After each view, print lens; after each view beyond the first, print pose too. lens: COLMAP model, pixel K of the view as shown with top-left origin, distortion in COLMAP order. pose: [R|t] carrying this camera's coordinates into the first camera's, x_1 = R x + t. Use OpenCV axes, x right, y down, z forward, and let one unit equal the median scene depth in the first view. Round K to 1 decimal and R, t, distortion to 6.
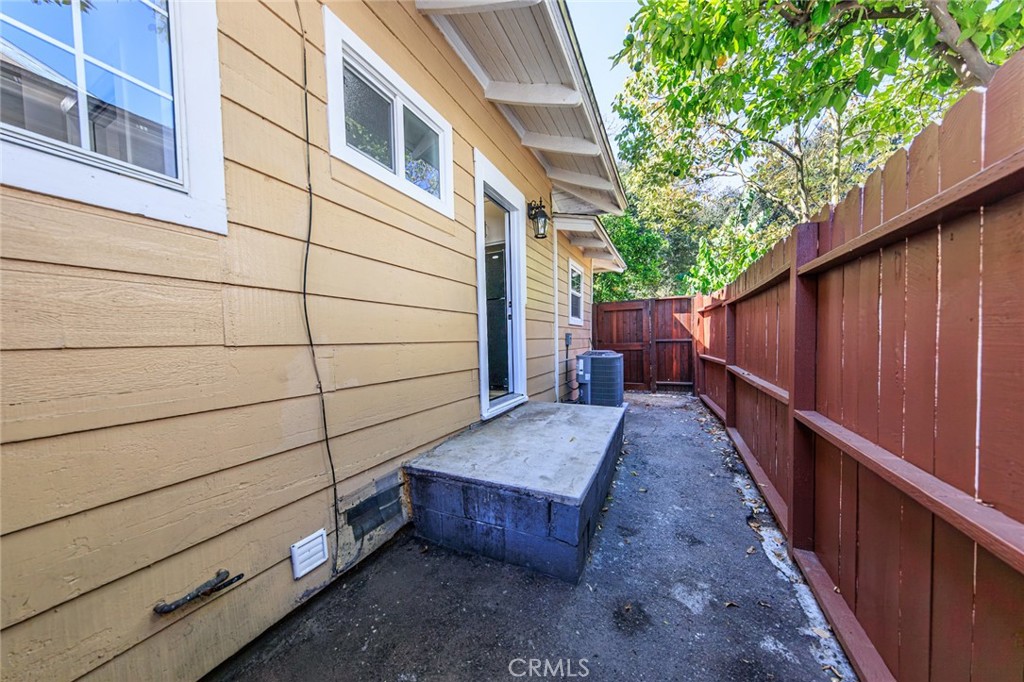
lens RADIAL K [[321.5, 0, 512.2], [0, 321.5, 345.1], [0, 0, 1]] dist [0.007383, -0.001462]
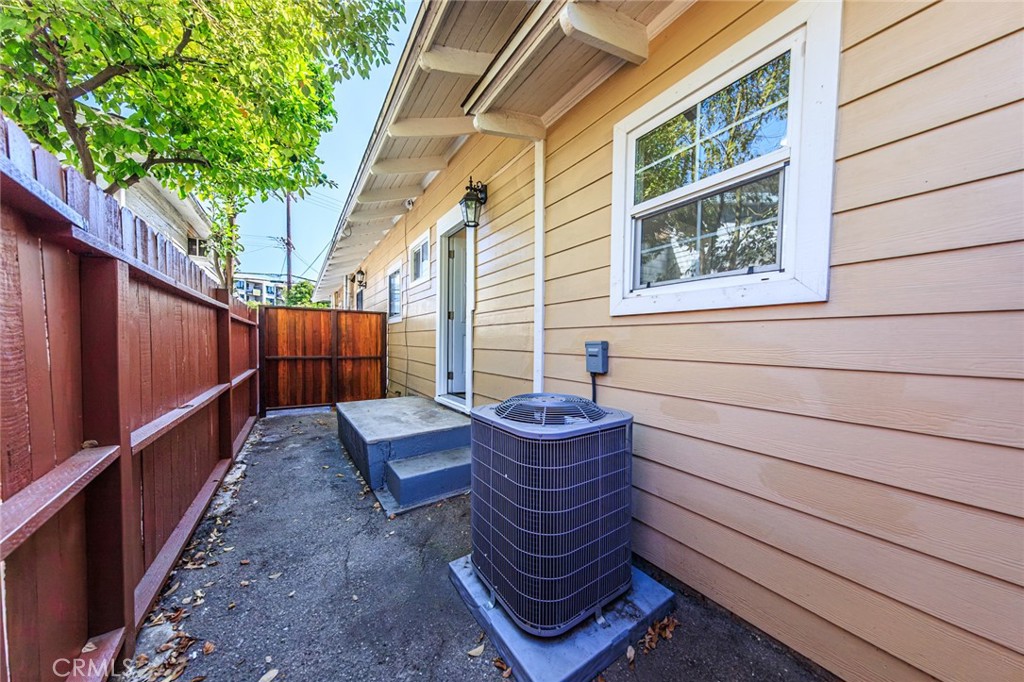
lens RADIAL K [[321.5, 0, 512.2], [0, 321.5, 345.1], [0, 0, 1]] dist [0.007383, -0.001462]
pose [[-0.498327, 0.023485, -0.866671, 1.045135], [-0.017526, 0.999156, 0.037152, -0.088513], [0.866812, 0.033703, -0.497495, 2.080680]]
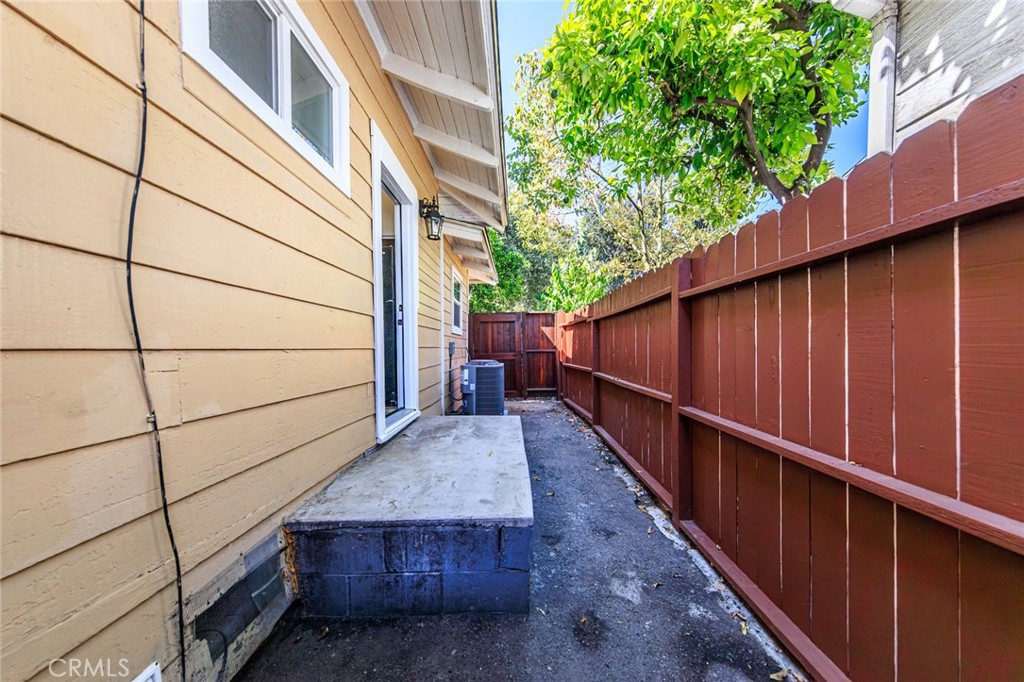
lens RADIAL K [[321.5, 0, 512.2], [0, 321.5, 345.1], [0, 0, 1]] dist [0.007383, -0.001462]
pose [[0.903016, 0.016201, 0.429302, -0.144889], [-0.002640, 0.999479, -0.032166, 0.004176], [-0.429599, 0.027913, 0.902588, 0.095902]]
